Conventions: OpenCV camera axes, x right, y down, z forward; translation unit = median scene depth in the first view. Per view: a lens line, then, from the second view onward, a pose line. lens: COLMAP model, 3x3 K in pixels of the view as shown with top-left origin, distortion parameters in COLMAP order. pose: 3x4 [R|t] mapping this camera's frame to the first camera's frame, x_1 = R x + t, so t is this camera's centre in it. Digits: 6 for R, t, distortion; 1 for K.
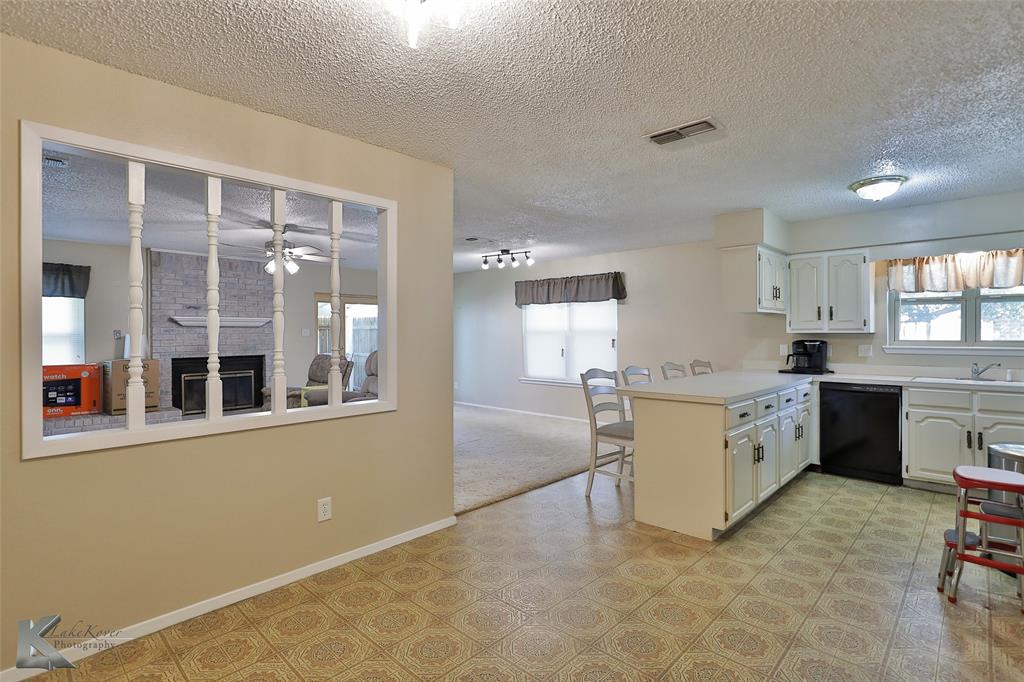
lens RADIAL K [[497.8, 0, 501.8], [0, 497.8, 342.5], [0, 0, 1]] dist [-0.022668, 0.007376]
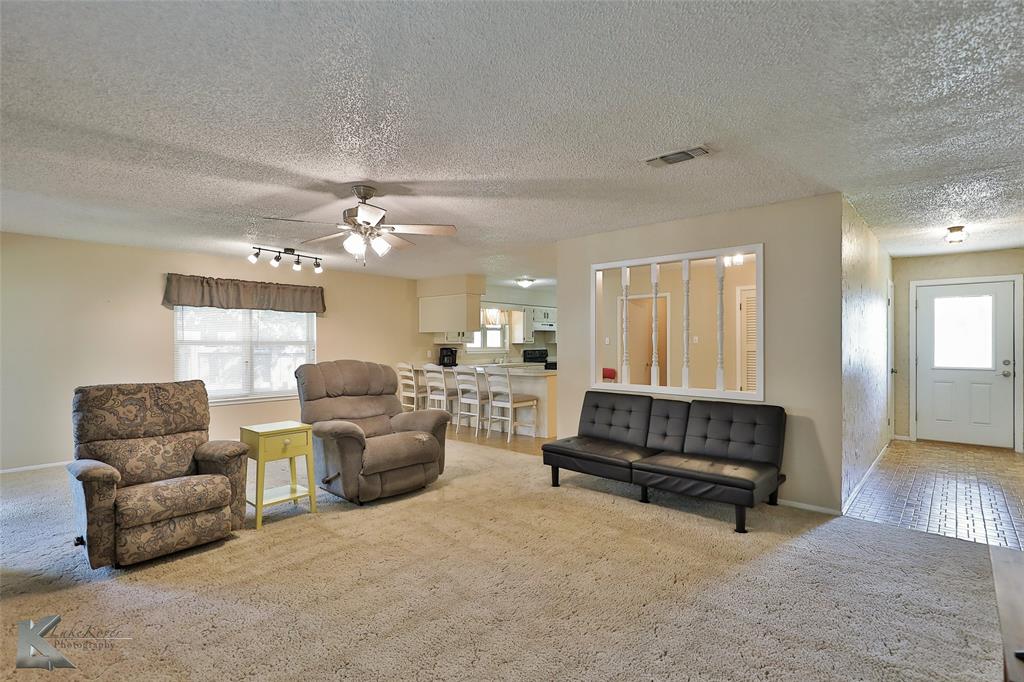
lens RADIAL K [[497.8, 0, 519.1], [0, 497.8, 343.4], [0, 0, 1]] dist [-0.022668, 0.007376]
pose [[-0.058689, 0.001461, 0.998275, -0.922891], [0.016996, 0.999855, -0.000464, -0.011866], [-0.998132, 0.016940, -0.058705, 0.669464]]
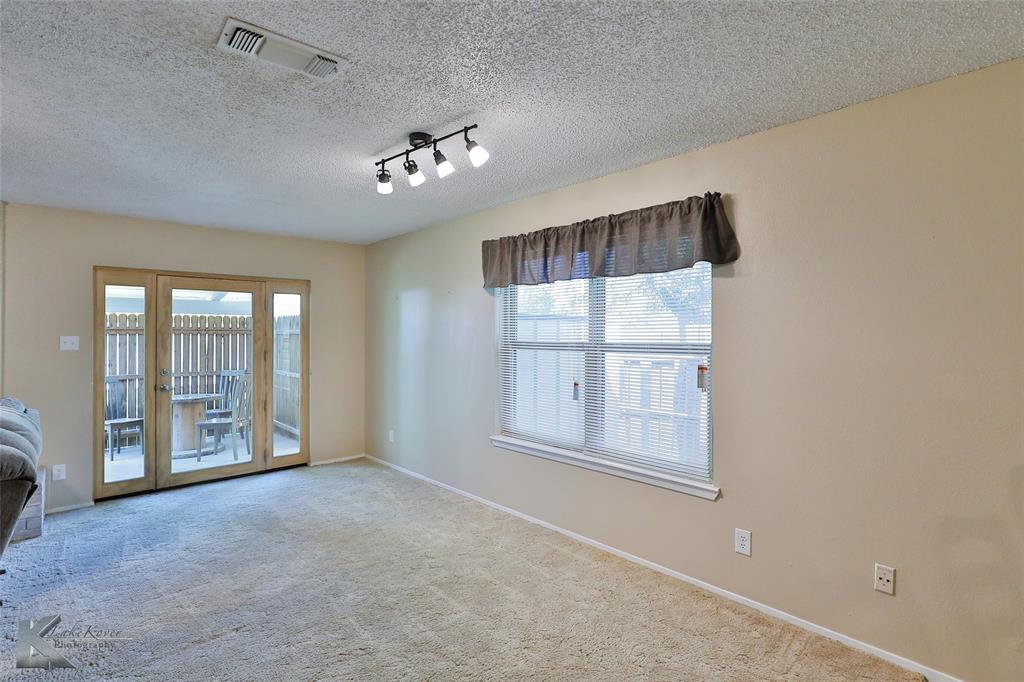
lens RADIAL K [[497.8, 0, 510.2], [0, 497.8, 335.7], [0, 0, 1]] dist [-0.022668, 0.007376]
pose [[0.998975, 0.001500, -0.045248, 0.097267], [-0.002352, 0.999821, -0.018785, -0.024870], [0.045211, 0.018872, 0.998799, 0.644202]]
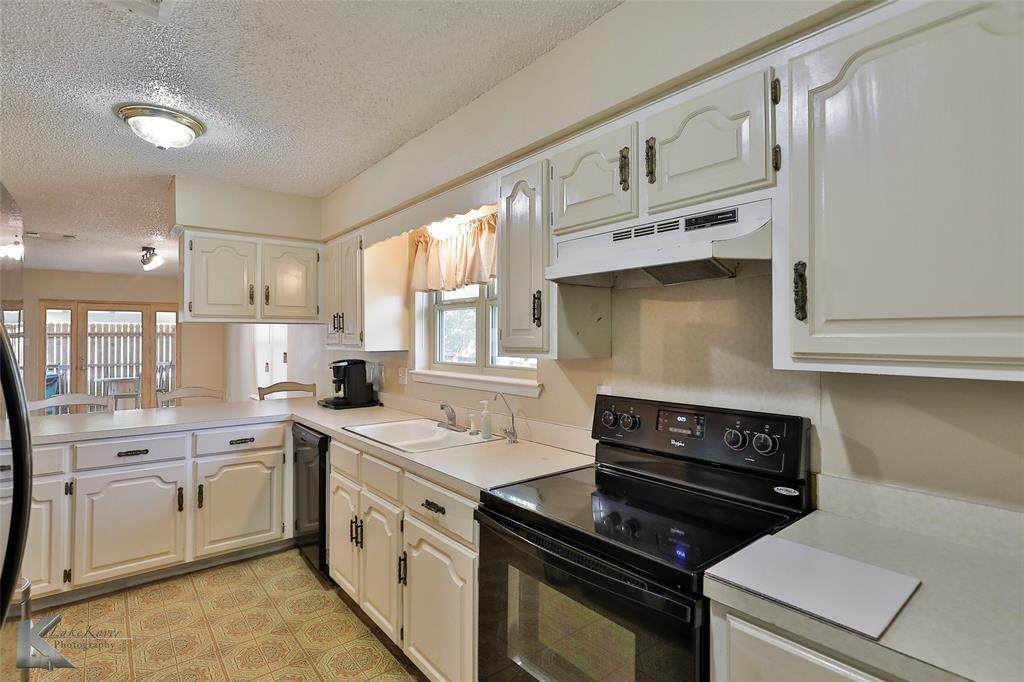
lens RADIAL K [[497.8, 0, 514.9], [0, 497.8, 332.7], [0, 0, 1]] dist [-0.022668, 0.007376]
pose [[0.995389, 0.001211, -0.095909, 0.734269], [-0.003970, 0.999583, -0.028584, -0.019324], [0.095834, 0.028833, 0.994980, 0.236486]]
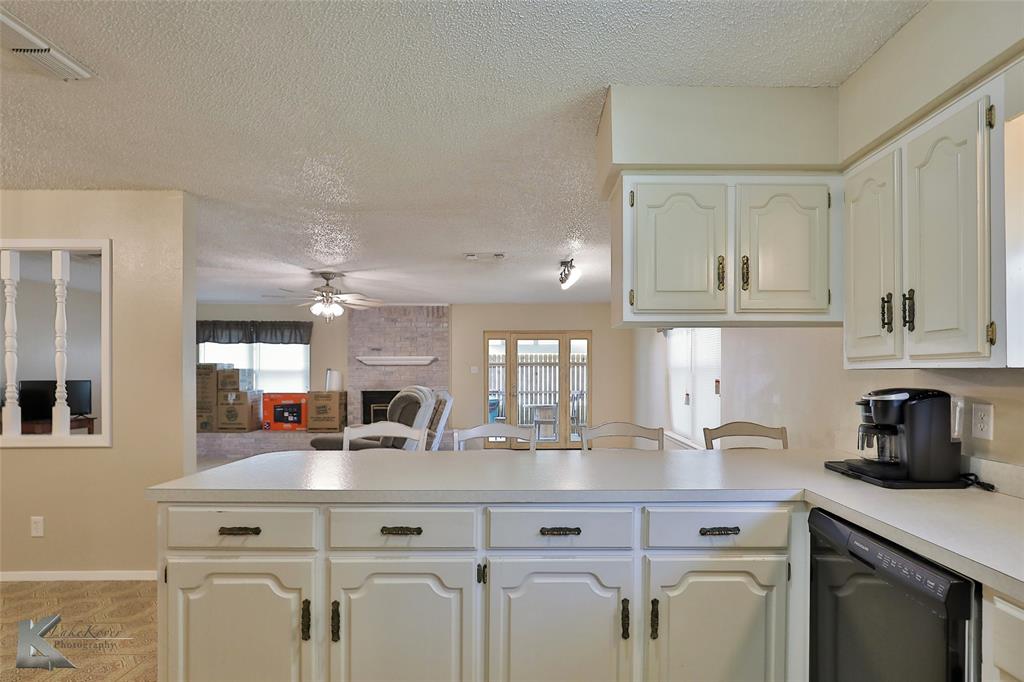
lens RADIAL K [[497.8, 0, 538.3], [0, 497.8, 376.8], [0, 0, 1]] dist [-0.022668, 0.007376]
pose [[0.711738, 0.008518, -0.702394, 0.536629], [-0.014443, 0.999893, -0.002510, -0.006899], [0.702297, 0.011931, 0.711784, 0.438837]]
